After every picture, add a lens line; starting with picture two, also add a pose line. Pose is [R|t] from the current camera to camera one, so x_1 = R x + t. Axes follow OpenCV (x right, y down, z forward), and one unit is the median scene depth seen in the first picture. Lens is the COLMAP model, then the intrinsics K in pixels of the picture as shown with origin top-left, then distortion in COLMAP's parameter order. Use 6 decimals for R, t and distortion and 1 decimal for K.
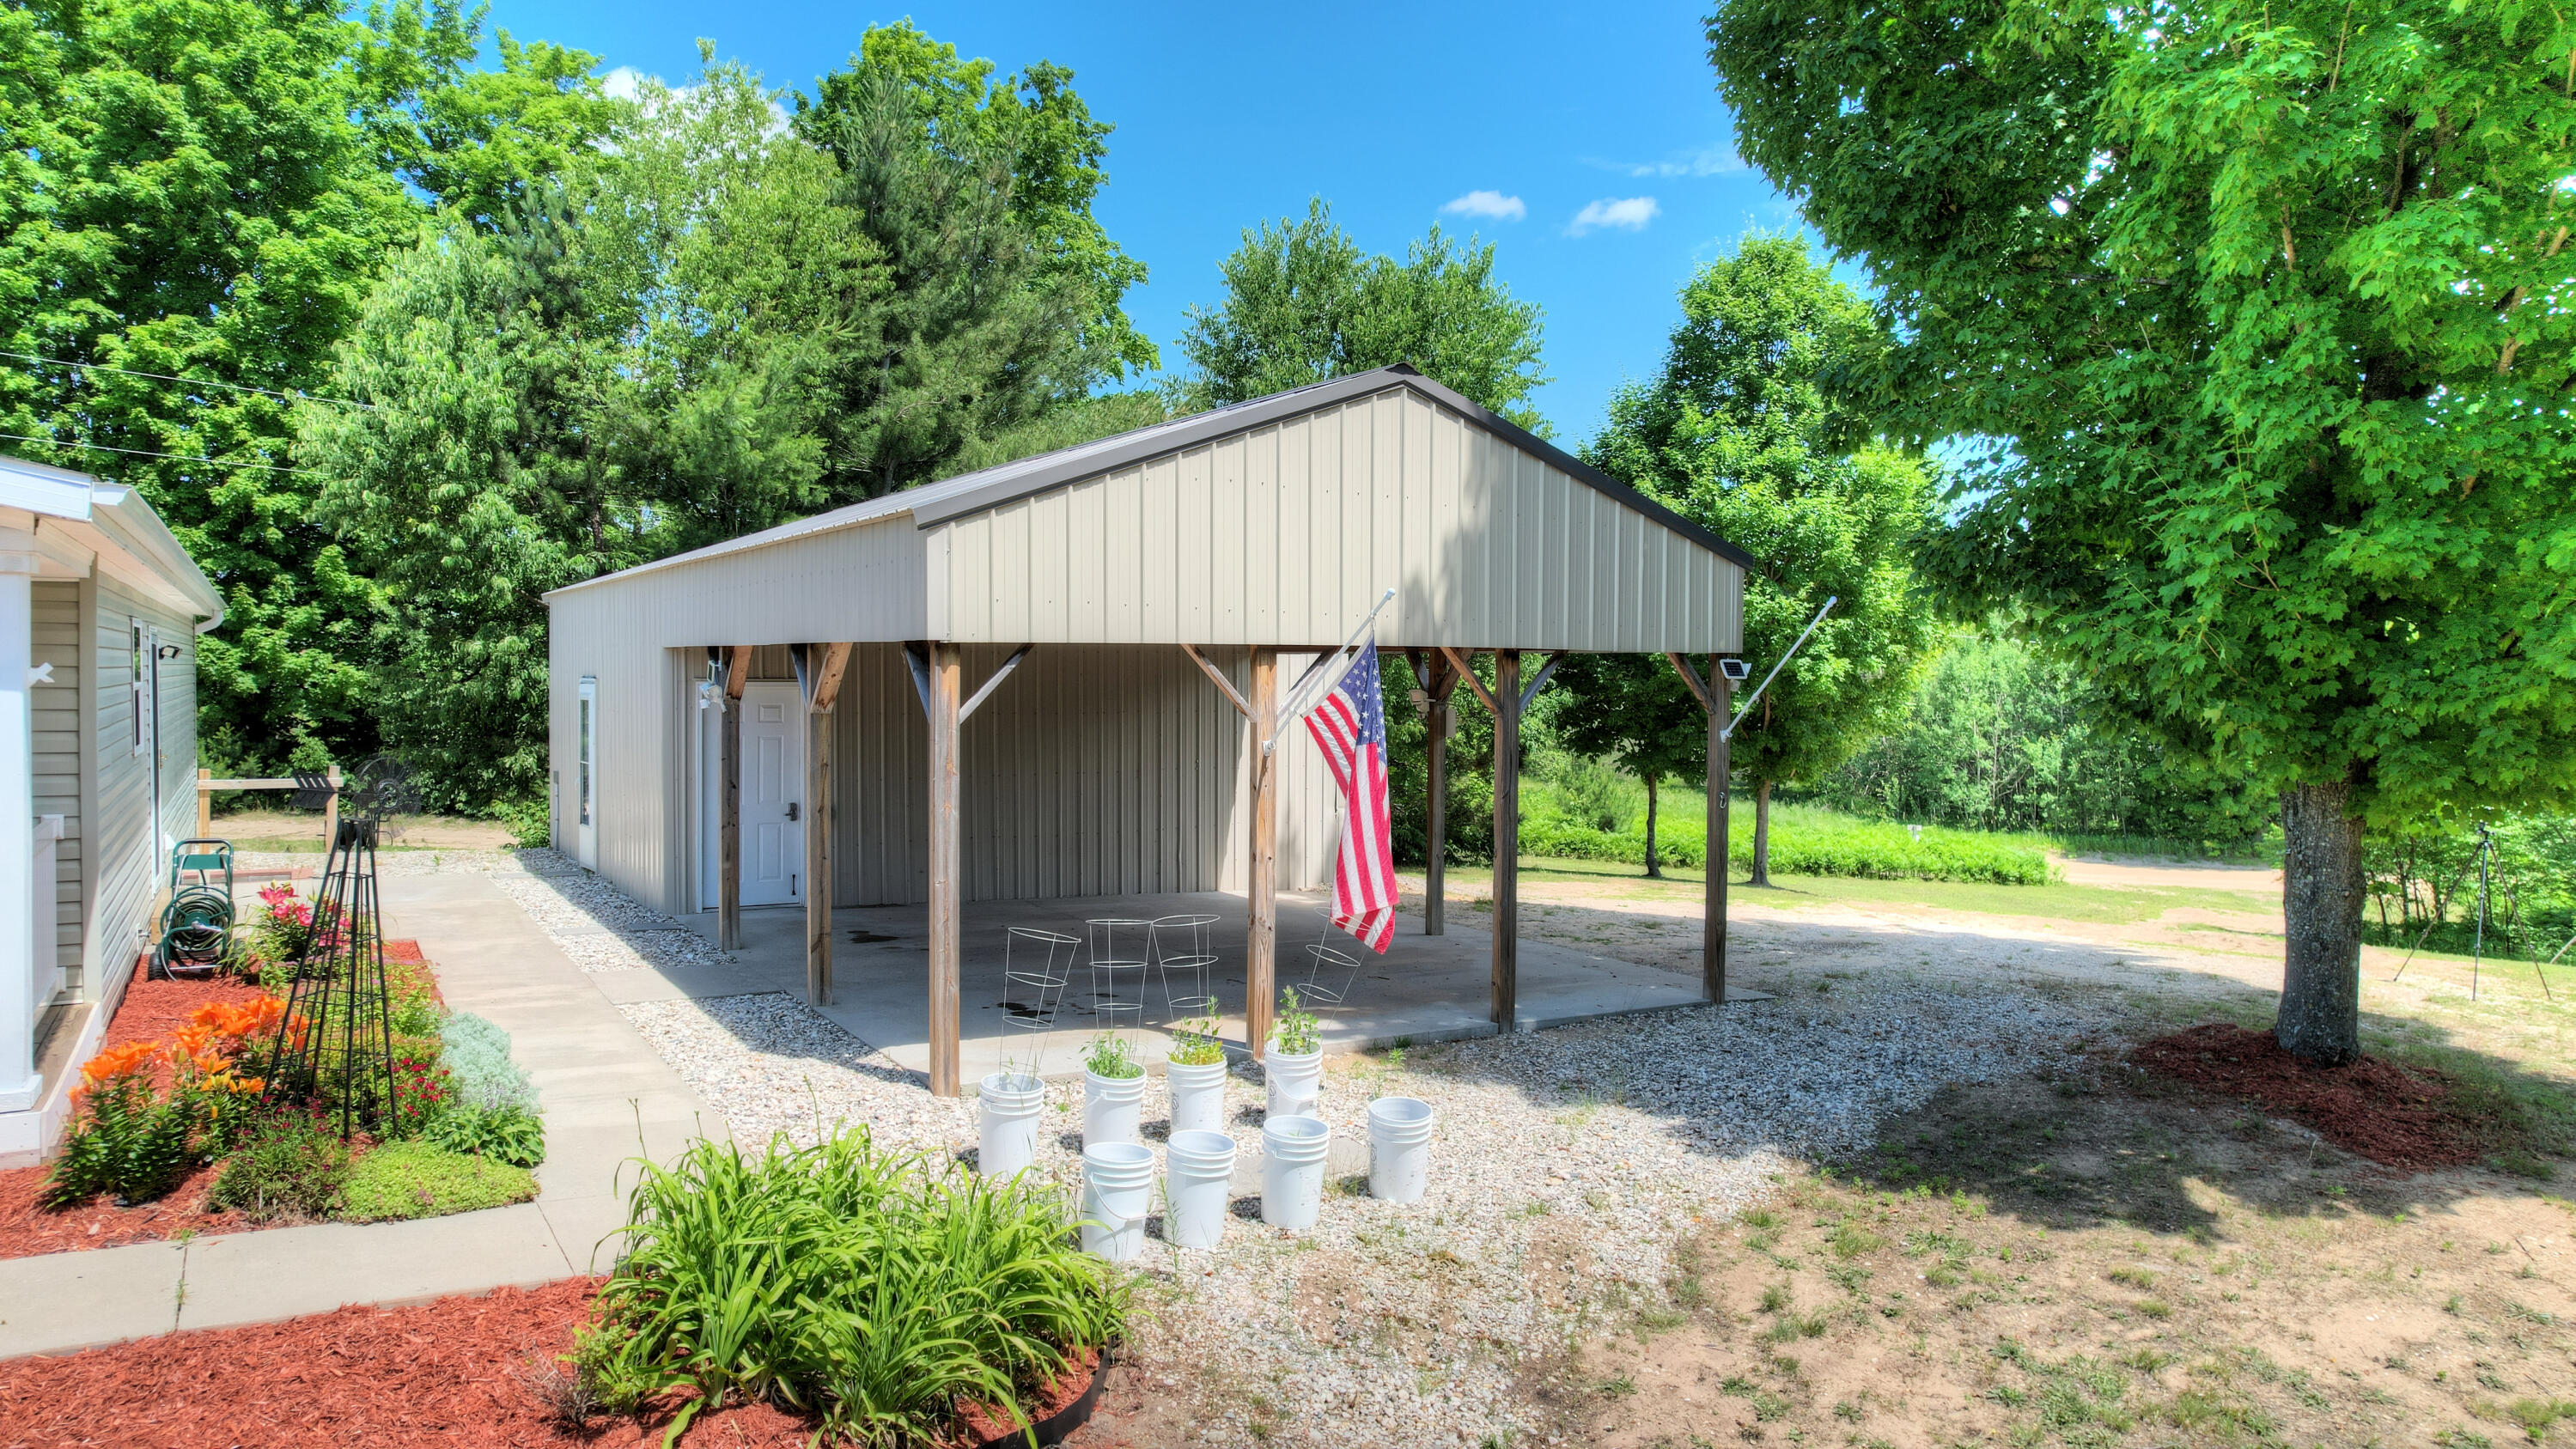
lens RADIAL K [[1645.7, 0, 1293.0], [0, 1645.7, 723.9], [0, 0, 1]] dist [-0.076943, 0.066099]
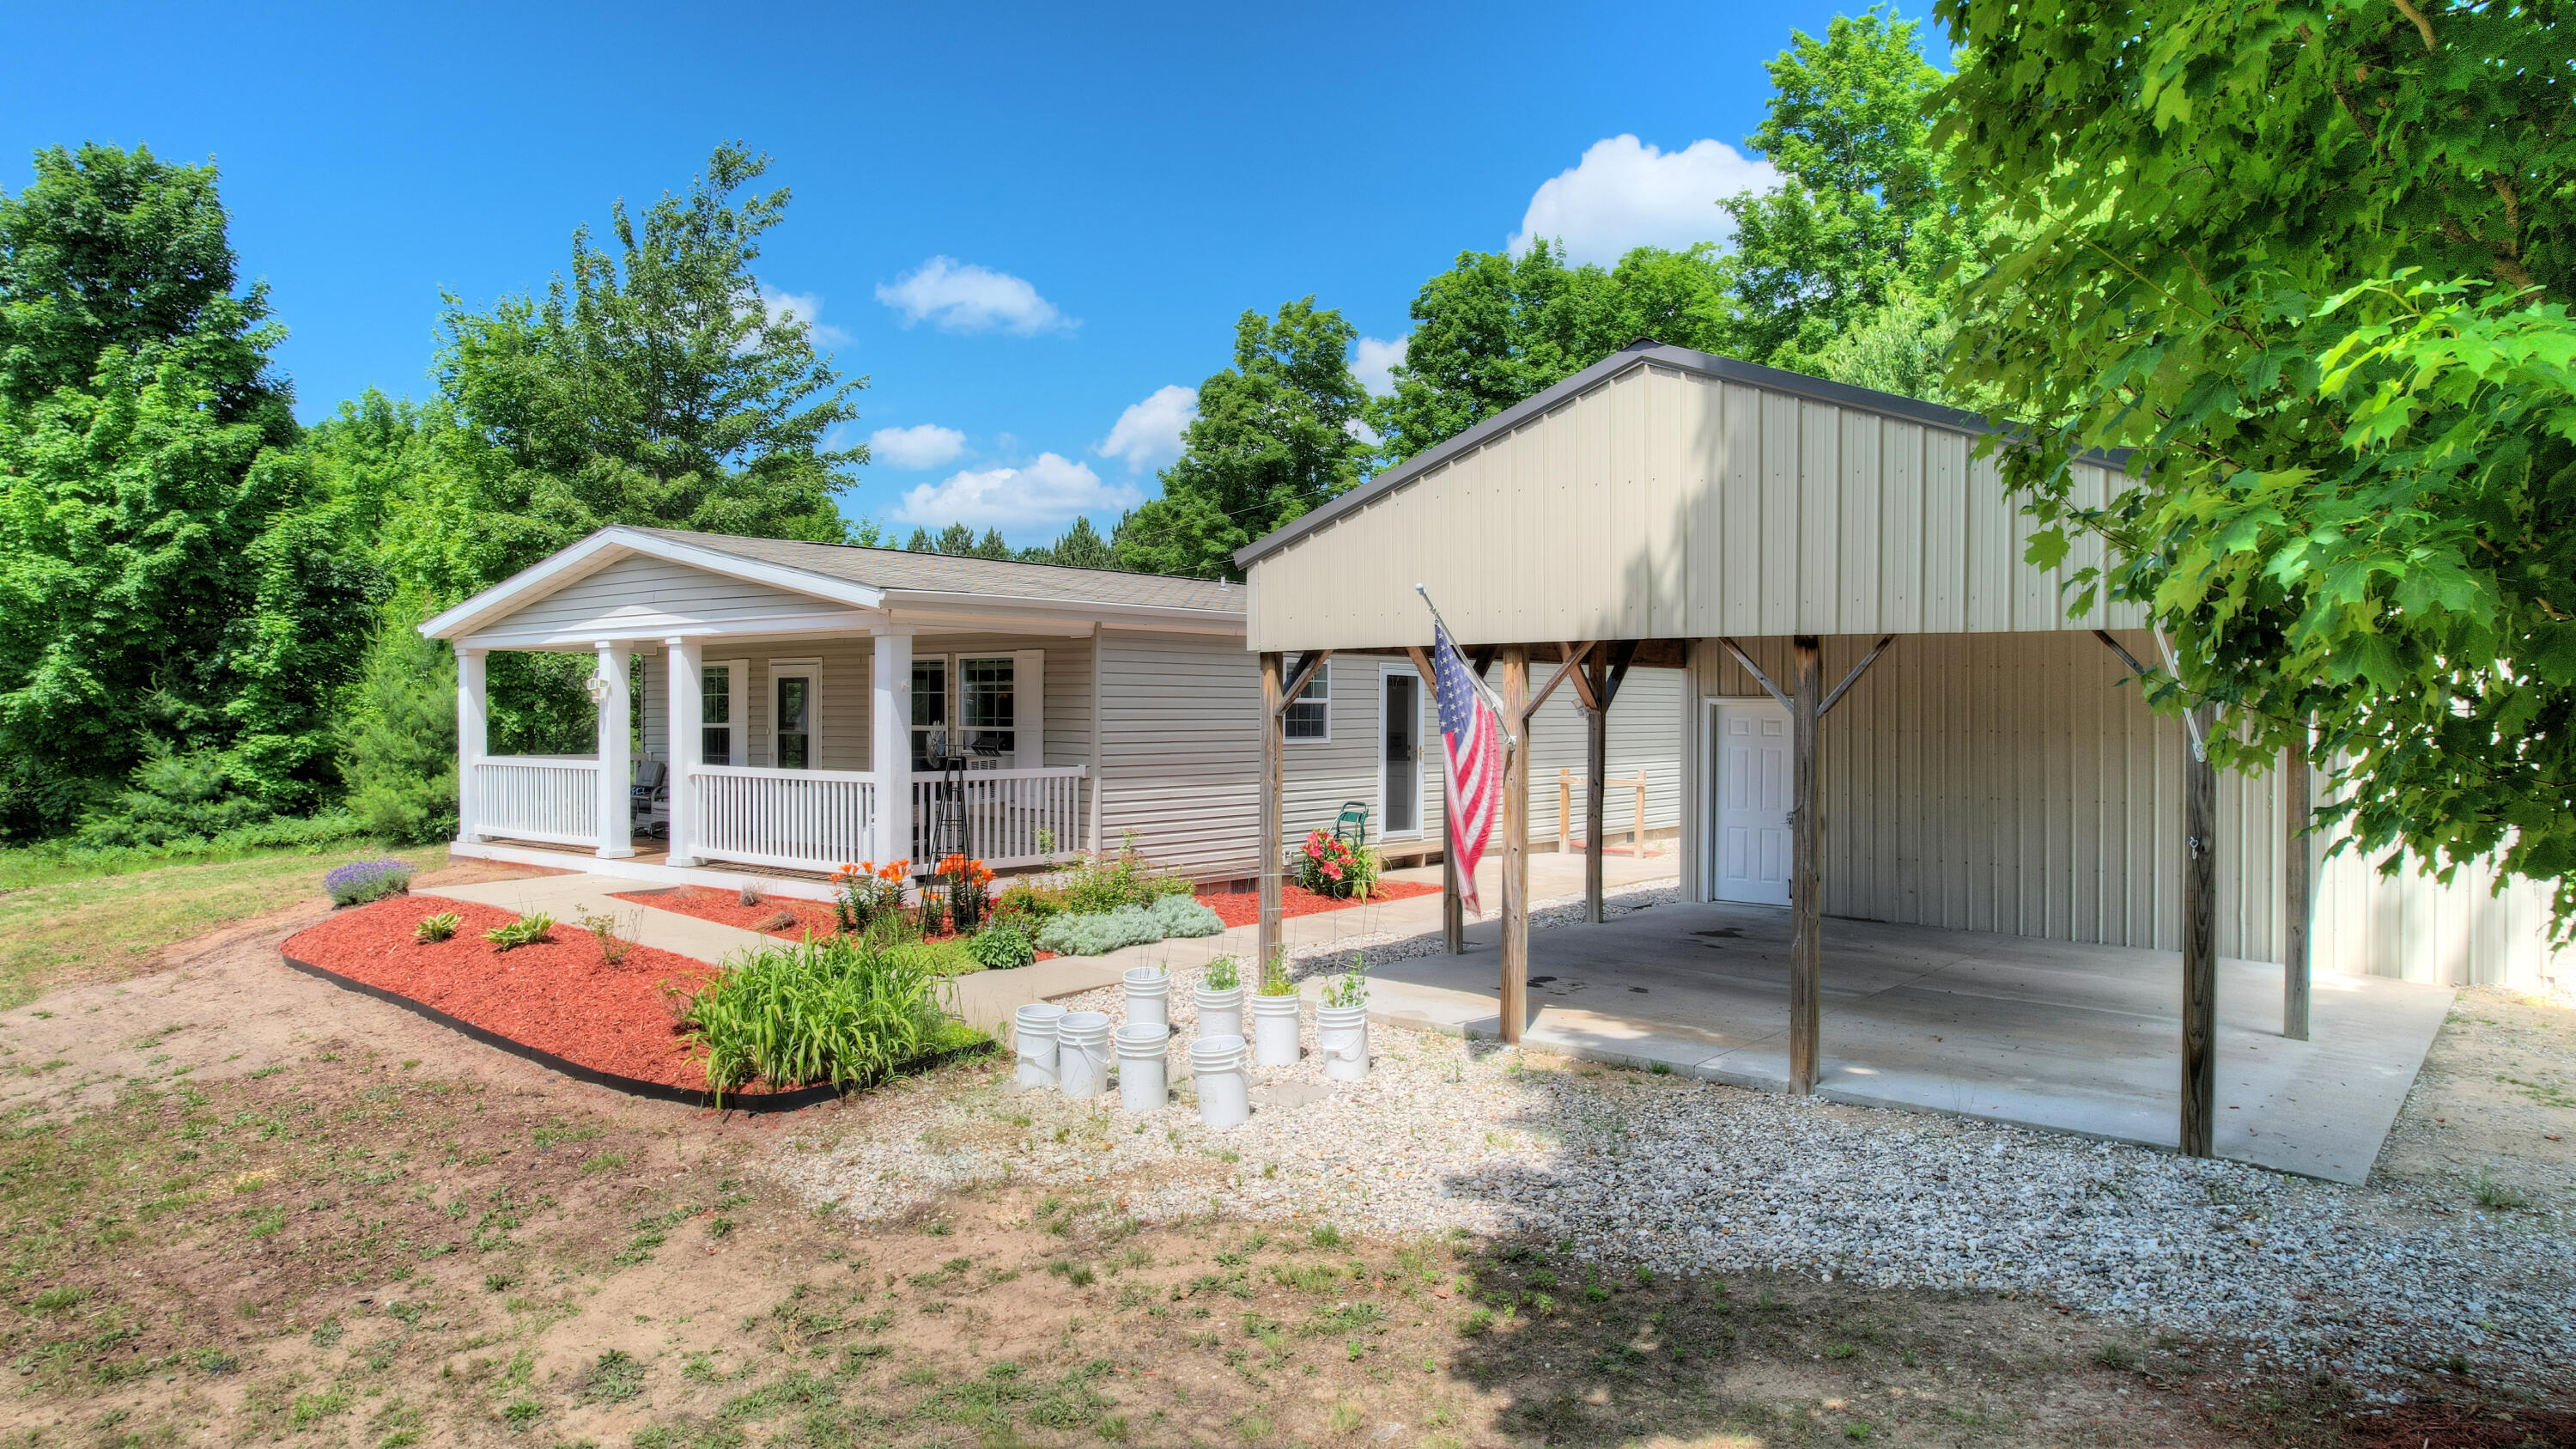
lens RADIAL K [[1646.0, 0, 1298.7], [0, 1646.0, 725.8], [0, 0, 1]] dist [-0.076943, 0.066099]
pose [[0.324548, 0.002332, -0.945866, 0.284484], [-0.031715, 0.999461, -0.008418, 0.005260], [0.945337, 0.032730, 0.324447, 0.165193]]
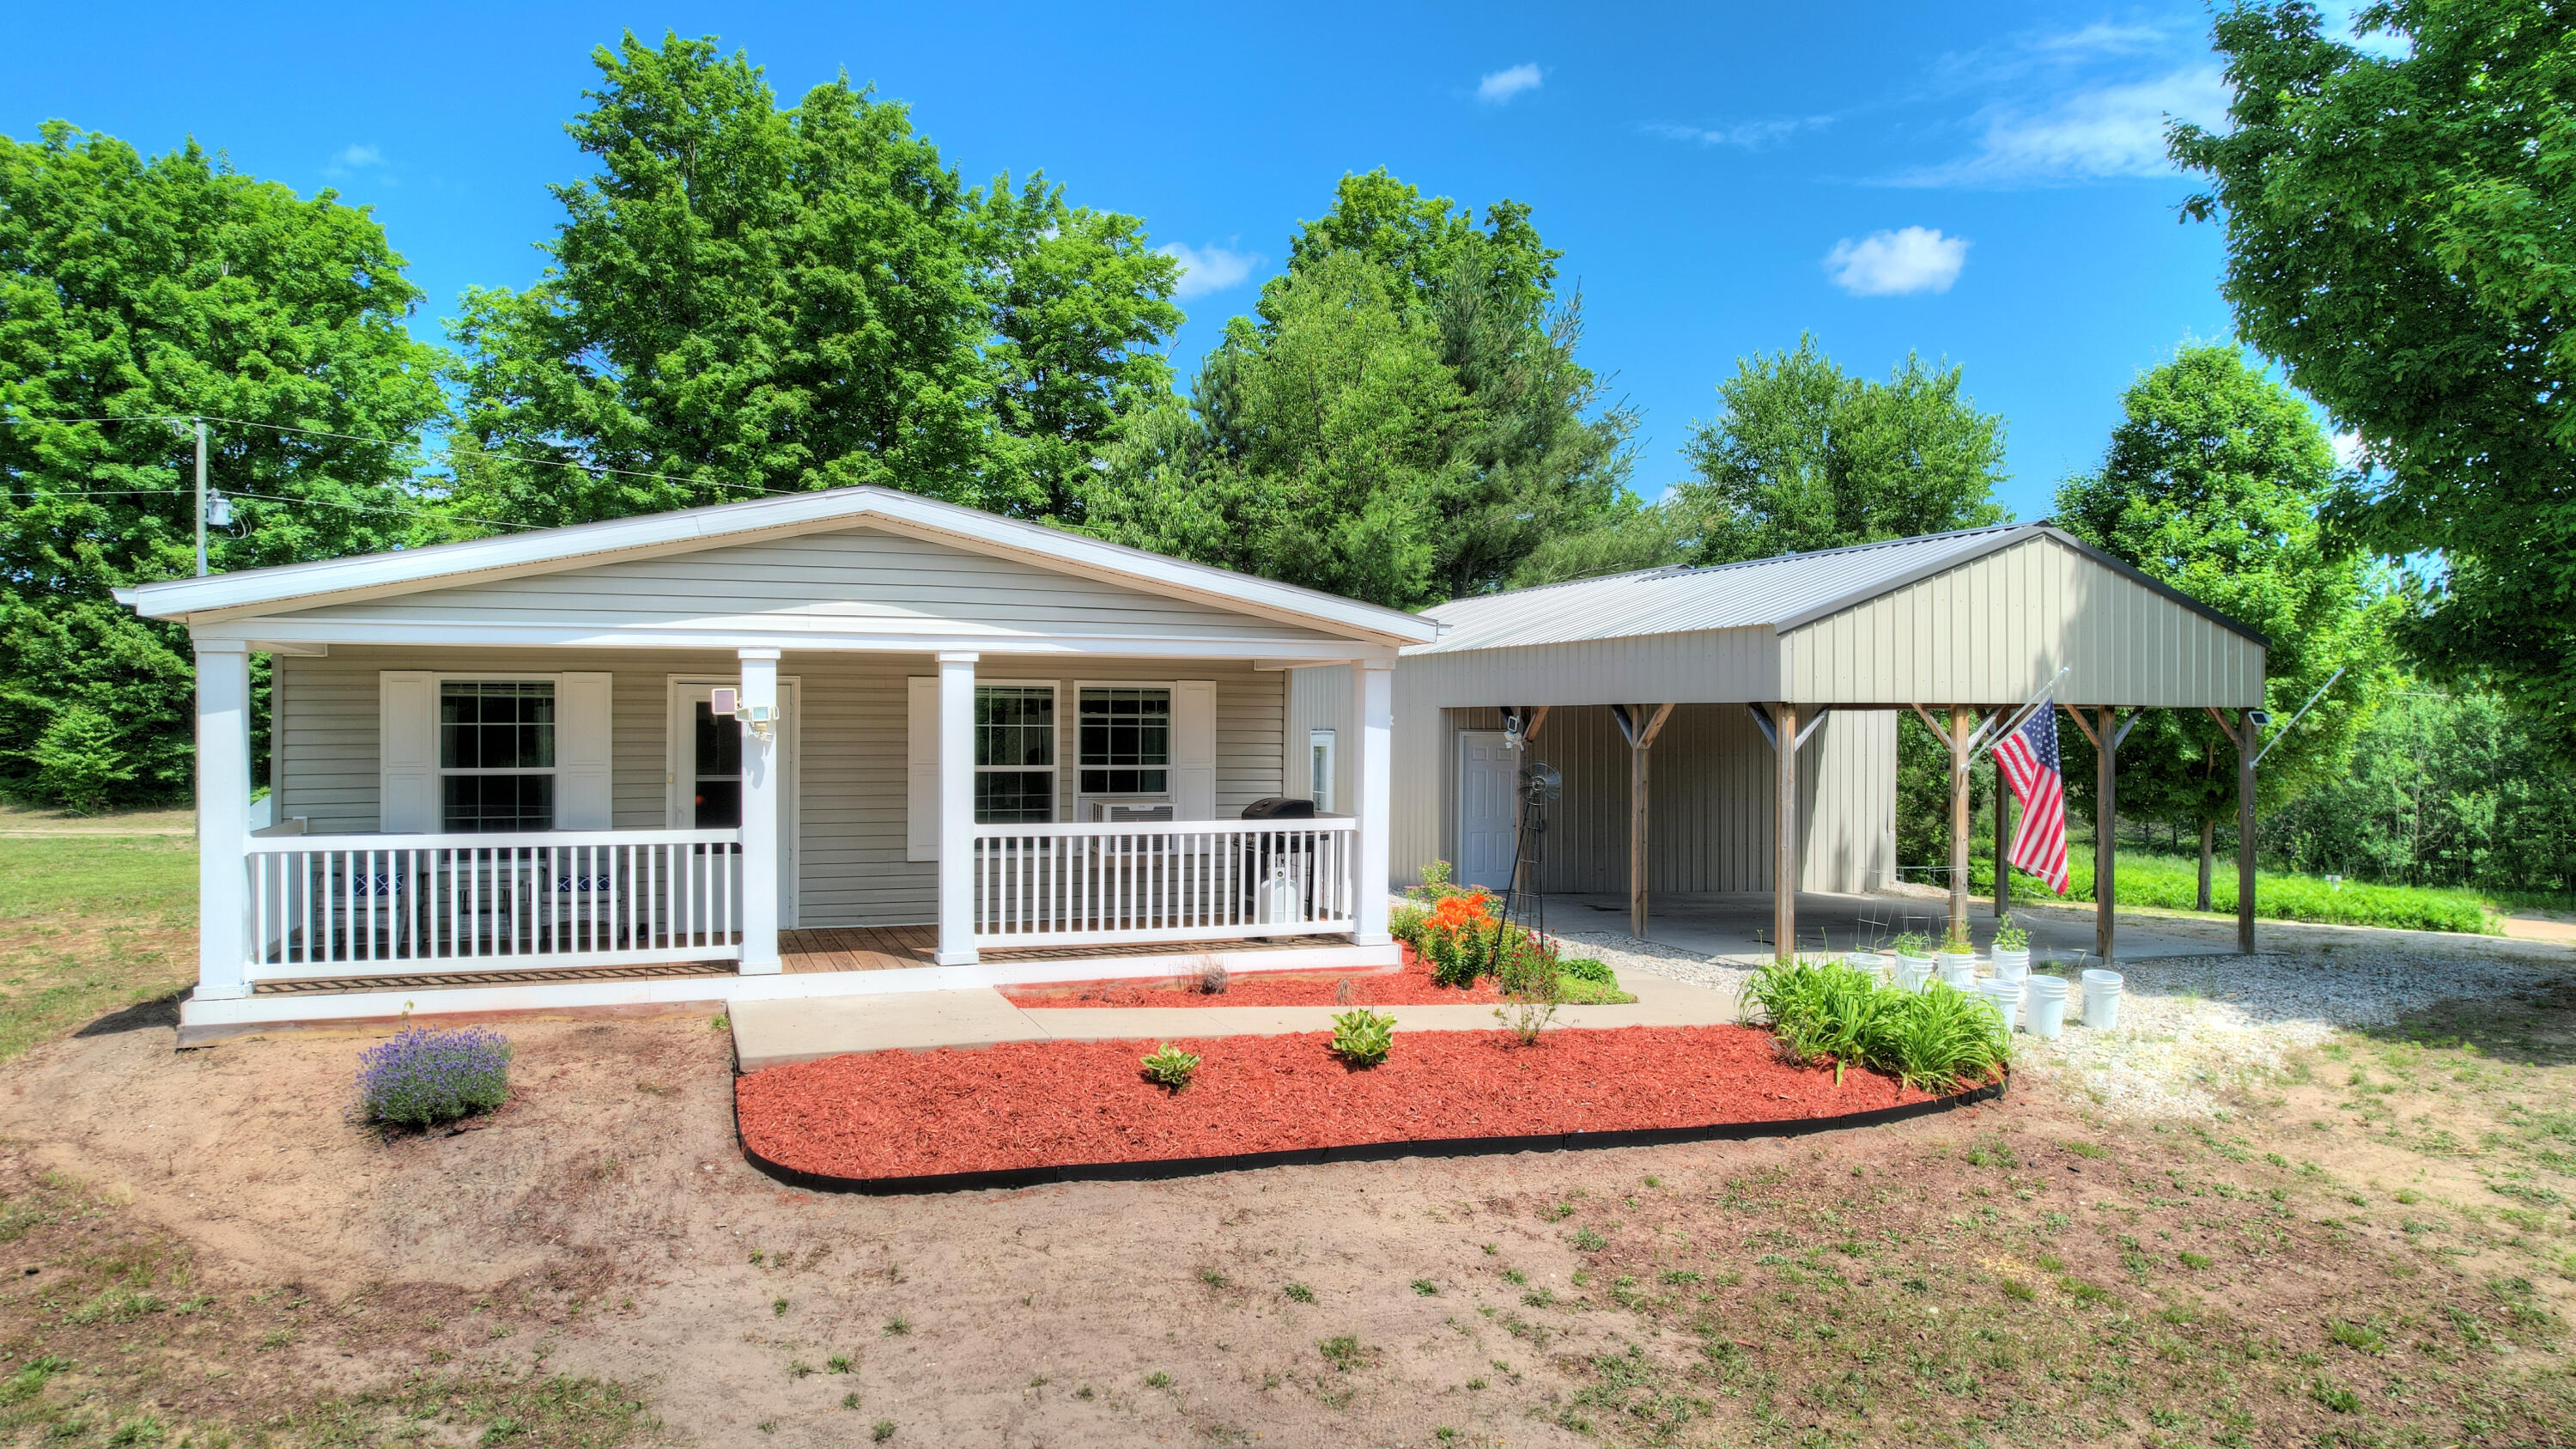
lens RADIAL K [[1646.0, 0, 1293.9], [0, 1646.0, 714.2], [0, 0, 1]] dist [-0.076943, 0.066099]
pose [[0.981348, -0.005335, -0.192167, -0.105855], [-0.002881, 0.999094, -0.042454, 0.009358], [0.192219, 0.042216, 0.980444, -0.200067]]
